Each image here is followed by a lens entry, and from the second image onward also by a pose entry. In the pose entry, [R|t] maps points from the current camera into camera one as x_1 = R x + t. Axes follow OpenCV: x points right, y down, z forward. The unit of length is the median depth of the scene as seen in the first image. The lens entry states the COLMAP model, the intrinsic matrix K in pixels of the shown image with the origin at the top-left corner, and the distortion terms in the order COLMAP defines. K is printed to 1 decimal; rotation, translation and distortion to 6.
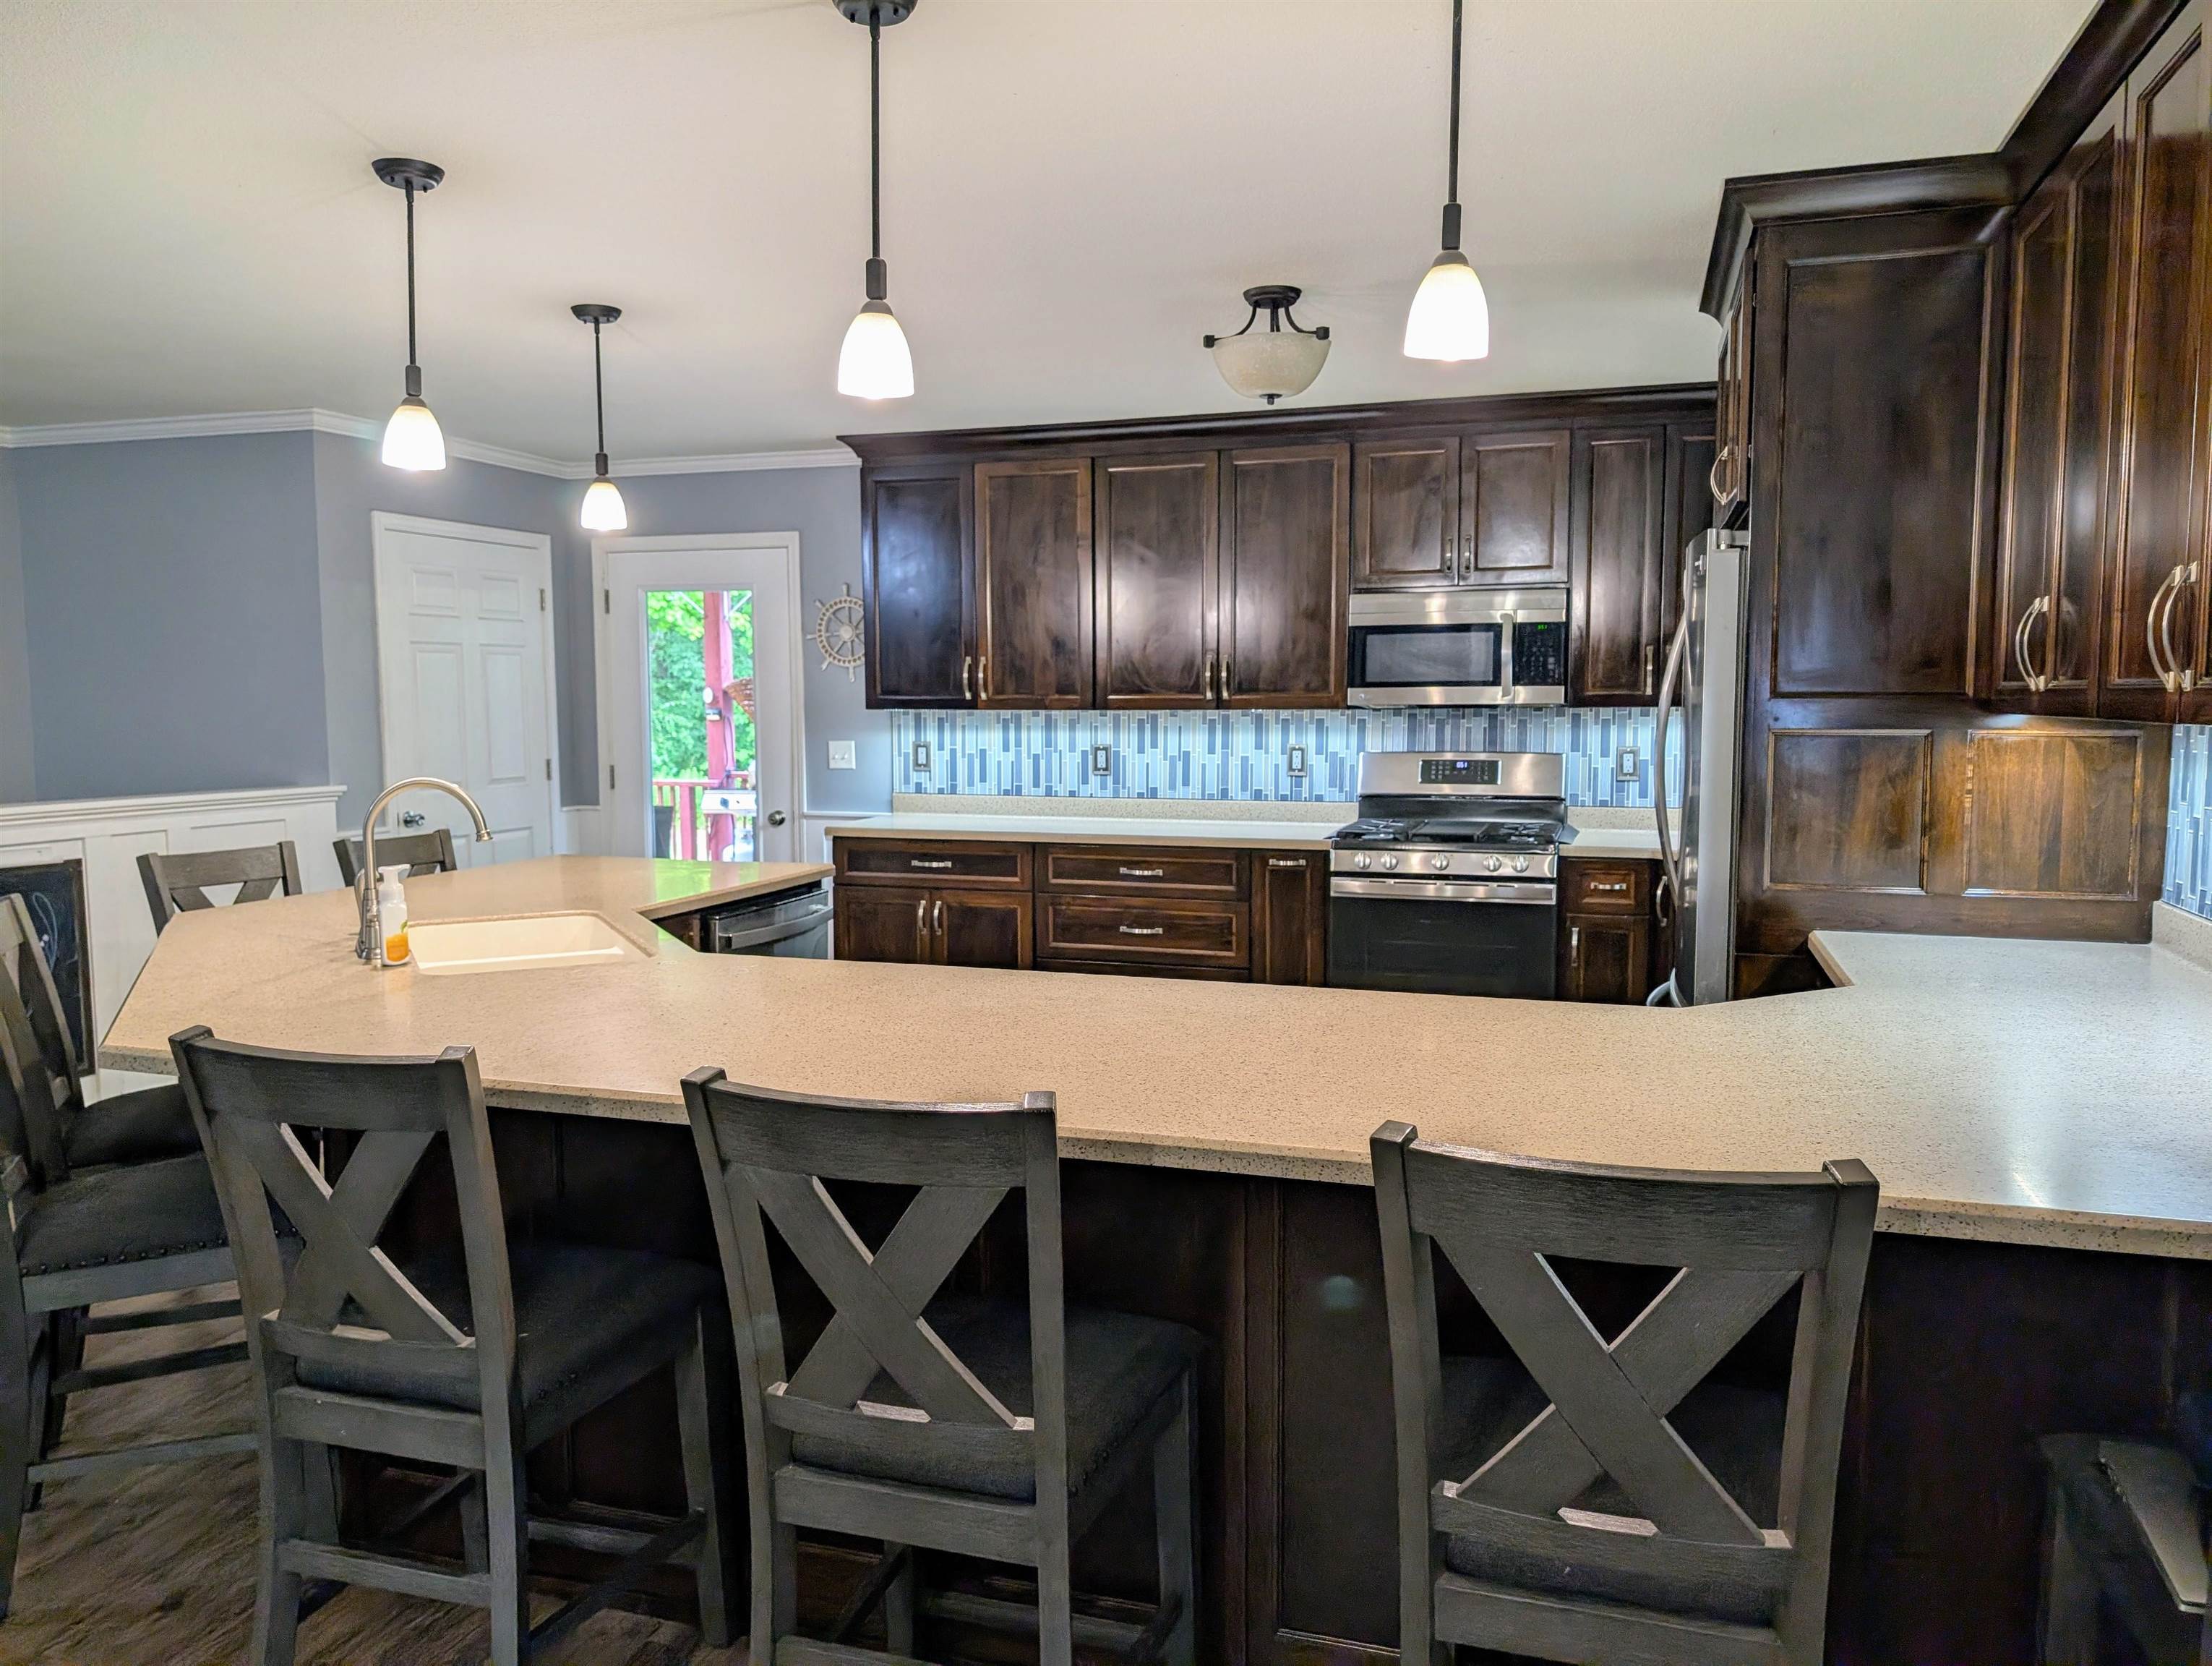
lens RADIAL K [[1628.1, 0, 1096.4], [0, 1628.1, 868.1], [0, 0, 1]] dist [0.073298, -0.005507]
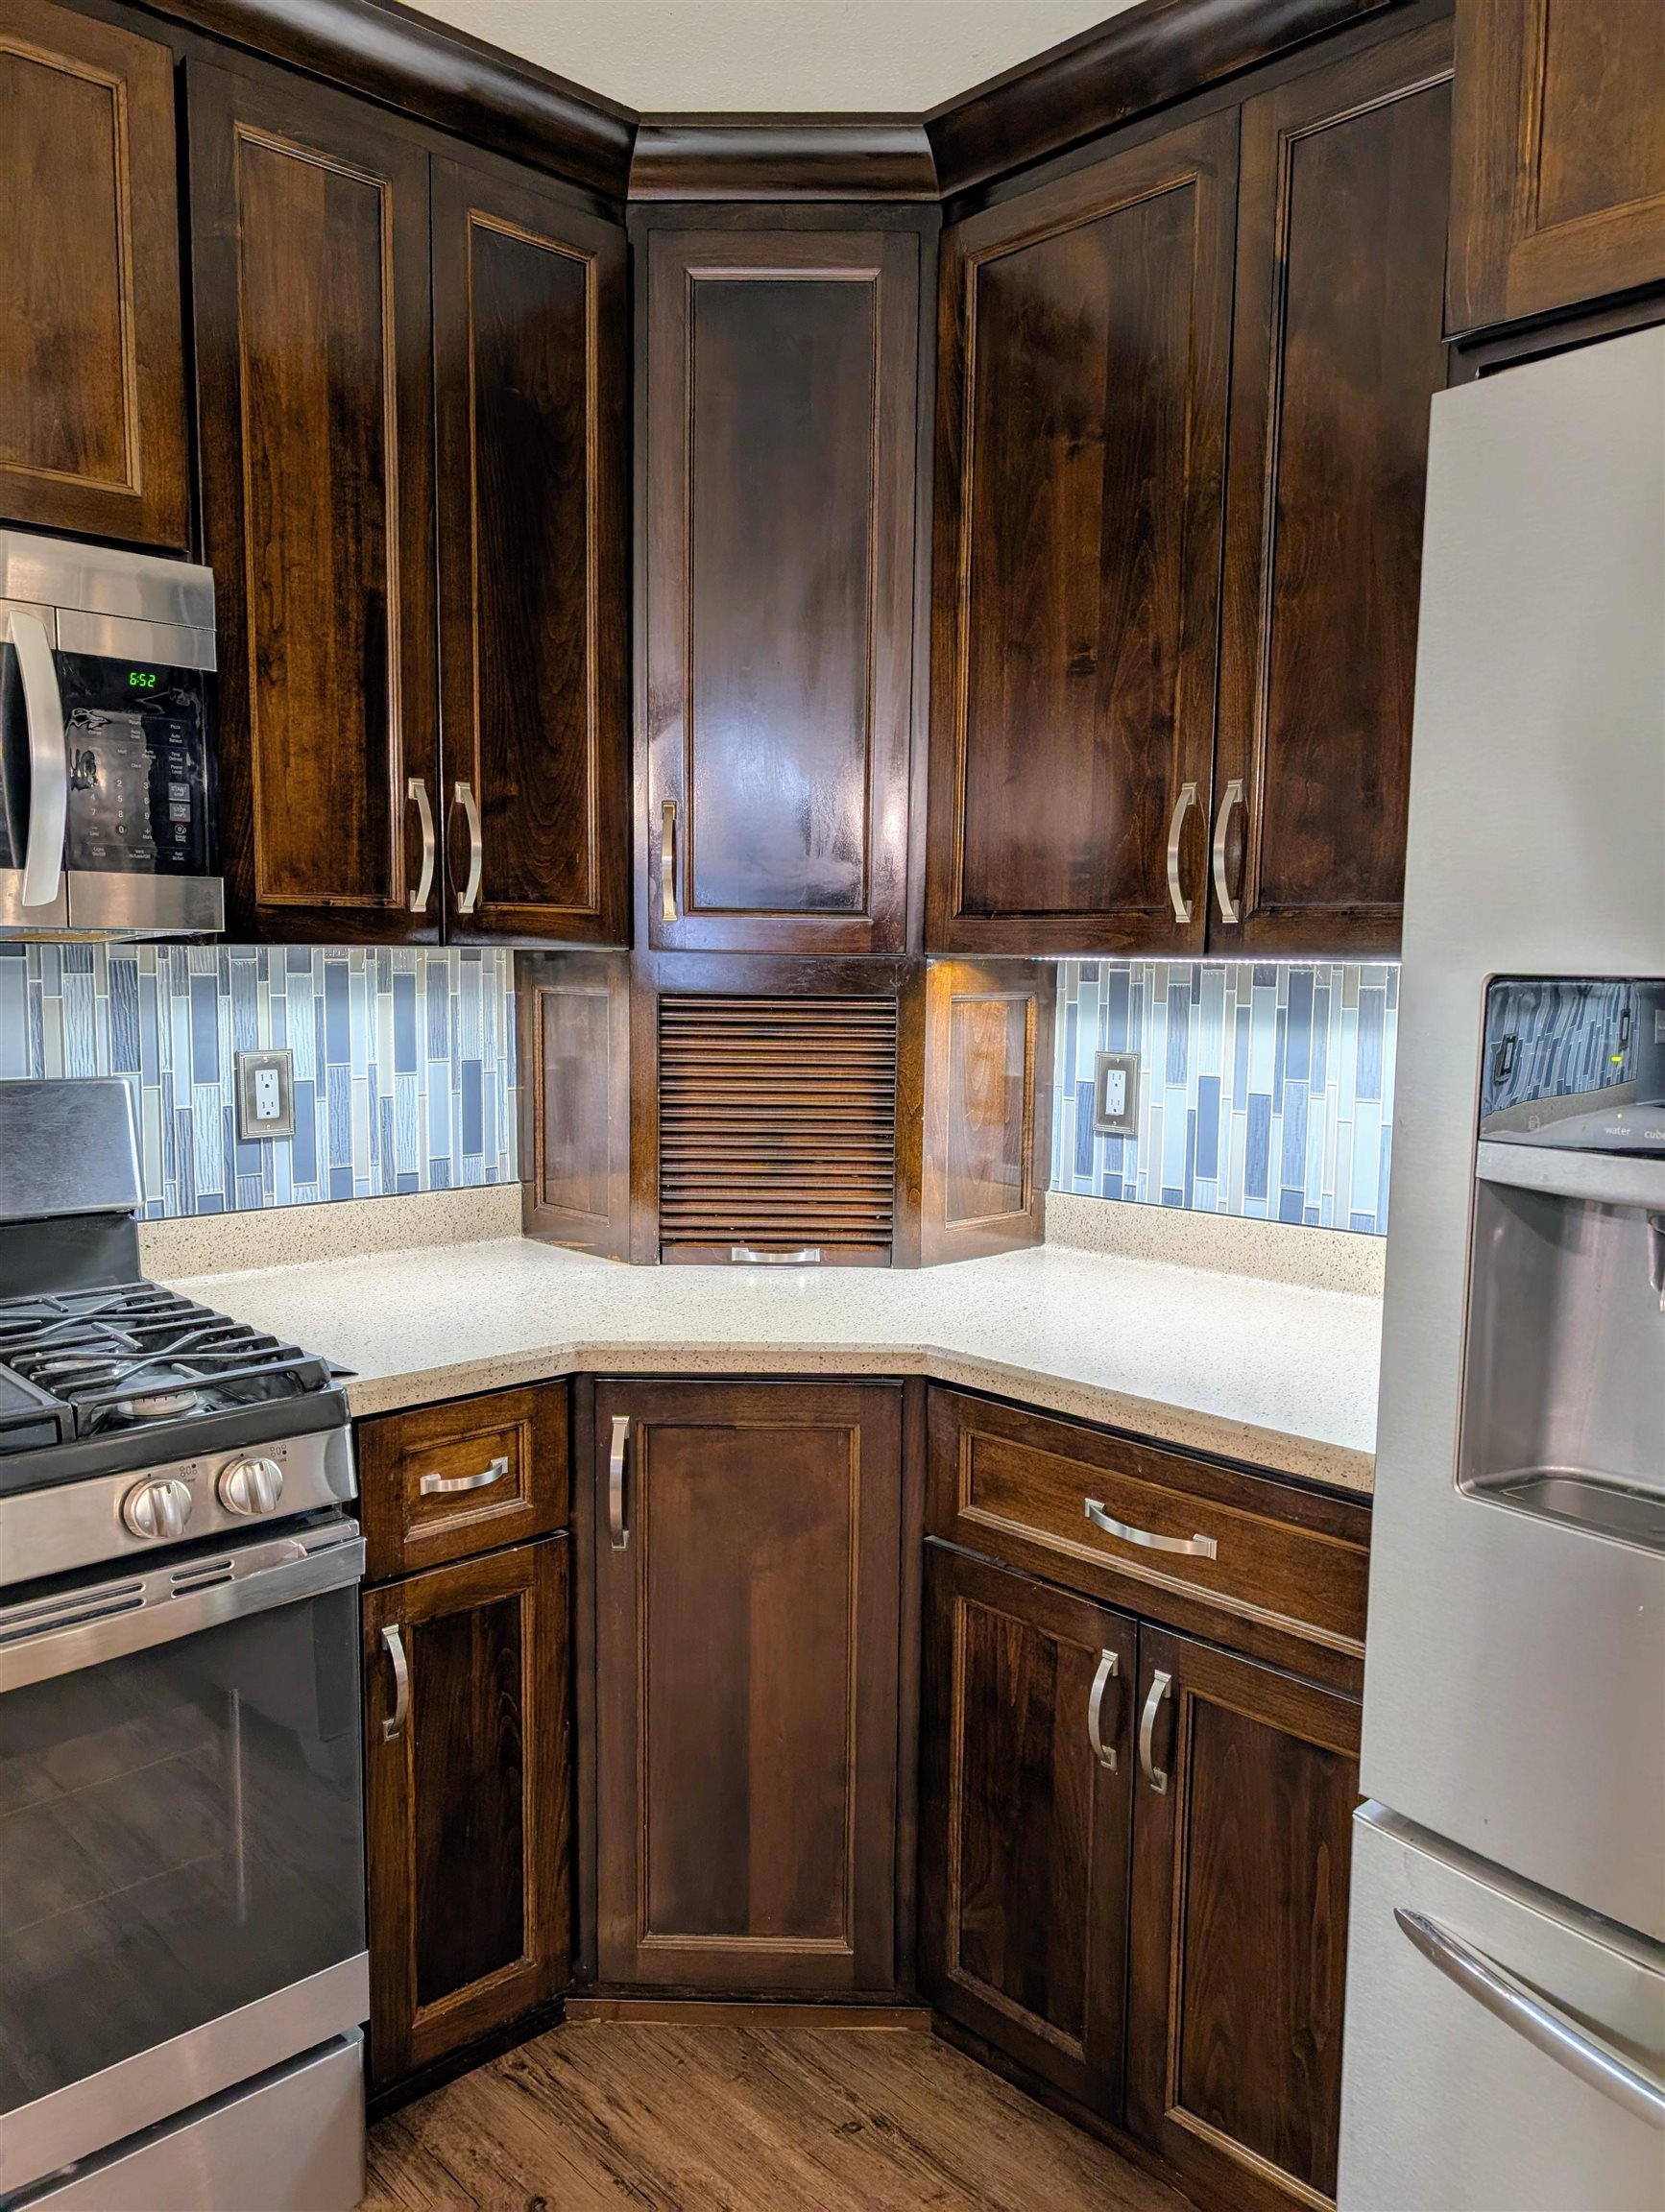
lens RADIAL K [[1602.4, 0, 832.5], [0, 1602.4, 1106.0], [0, 0, 1]] dist [0.029320, -0.018757]
pose [[0.471175, -0.075118, 0.878835, 0.056064], [0.083838, 0.995670, 0.040156, -0.062218], [-0.878046, 0.054760, 0.475432, 0.677168]]
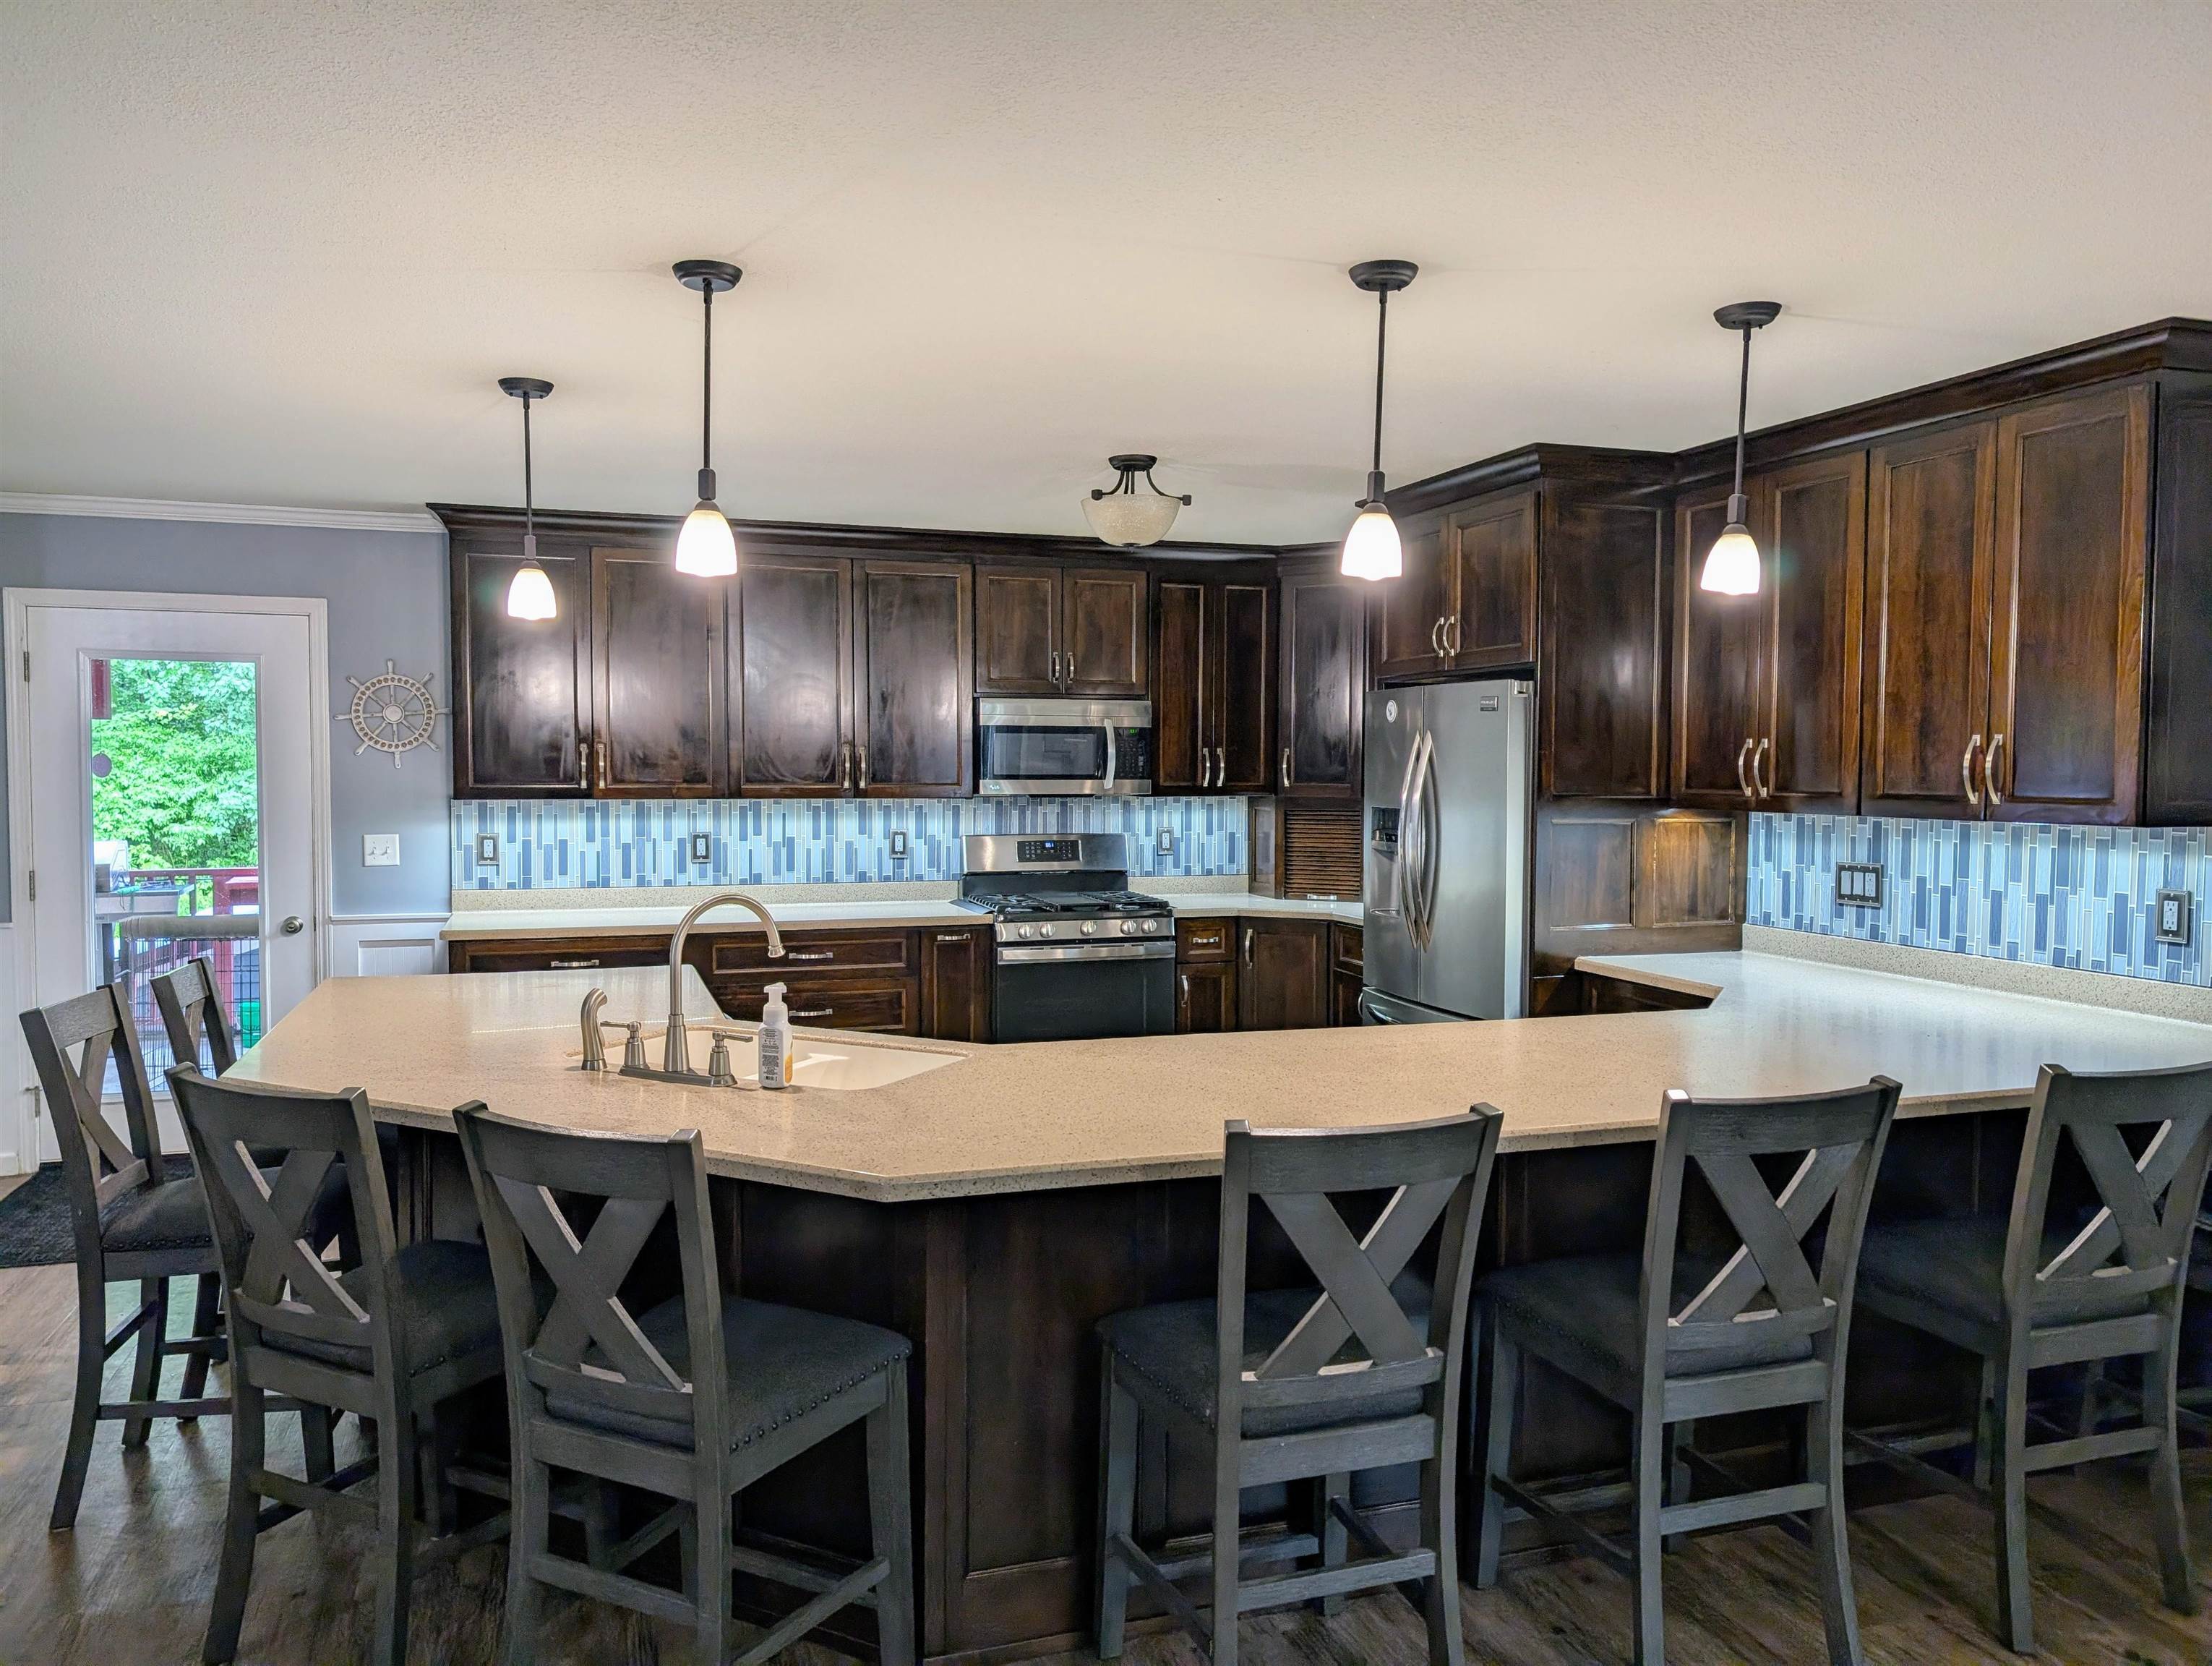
lens RADIAL K [[1602.5, 0, 1106.0], [0, 1602.5, 833.0], [0, 0, 1]] dist [0.029320, -0.018757]
pose [[0.793227, -0.020833, 0.608569, -0.422323], [0.058957, 0.997347, -0.042705, -0.019862], [-0.606065, 0.069754, 0.792351, 0.072123]]
